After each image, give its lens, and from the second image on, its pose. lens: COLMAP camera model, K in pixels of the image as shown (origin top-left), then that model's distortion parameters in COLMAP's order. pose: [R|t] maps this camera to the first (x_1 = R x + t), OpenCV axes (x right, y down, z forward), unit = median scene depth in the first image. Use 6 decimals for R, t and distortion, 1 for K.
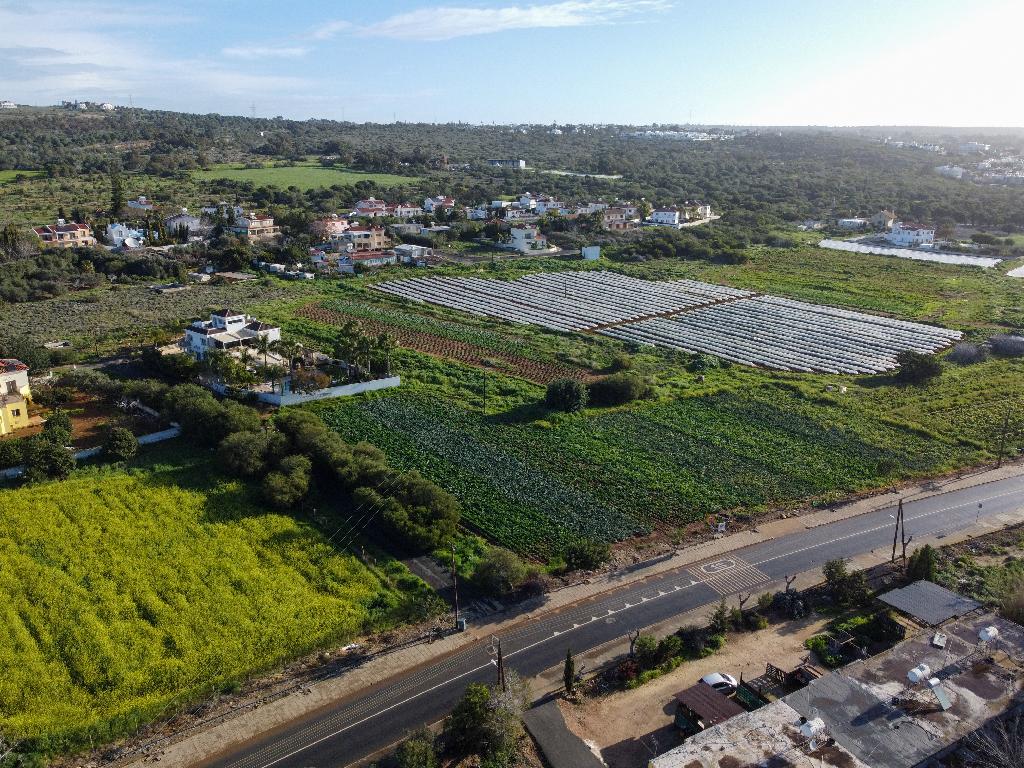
lens RADIAL K [[781.1, 0, 512.0], [0, 781.1, 384.0], [0, 0, 1]] dist [0.008034, -0.010440]
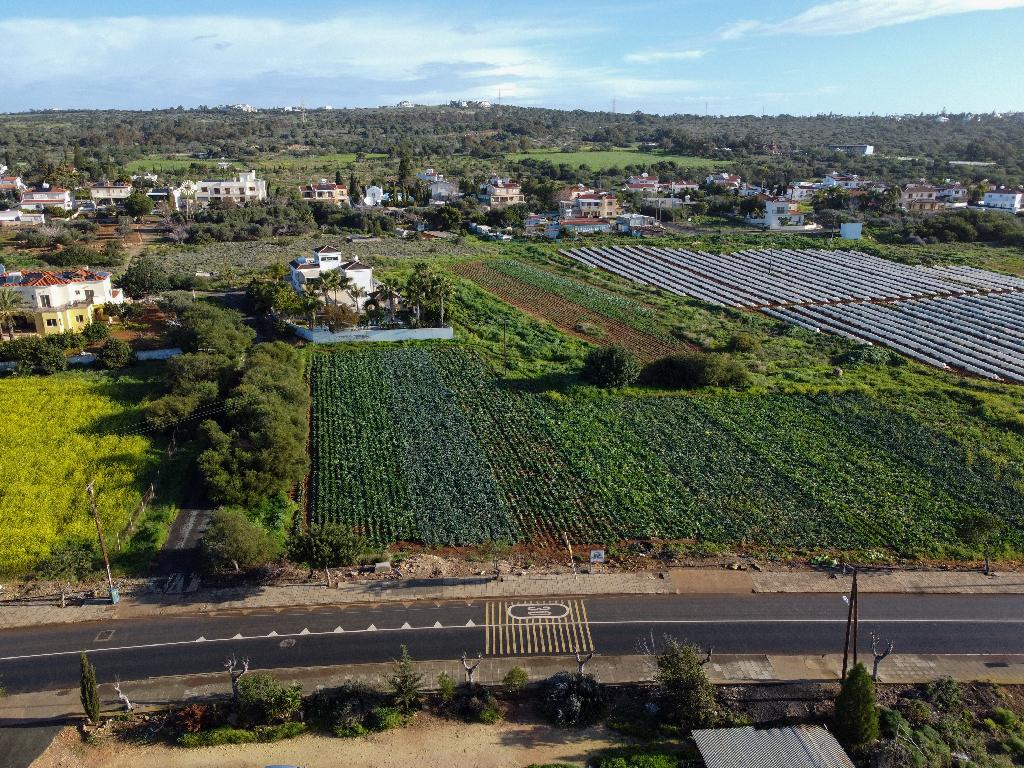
lens RADIAL K [[781.1, 0, 512.0], [0, 781.1, 384.0], [0, 0, 1]] dist [0.008034, -0.010440]
pose [[0.900109, 0.122346, -0.418133, 0.286937], [-0.121811, 0.992156, 0.028085, 0.020014], [0.418289, 0.025654, 0.907952, 0.239528]]
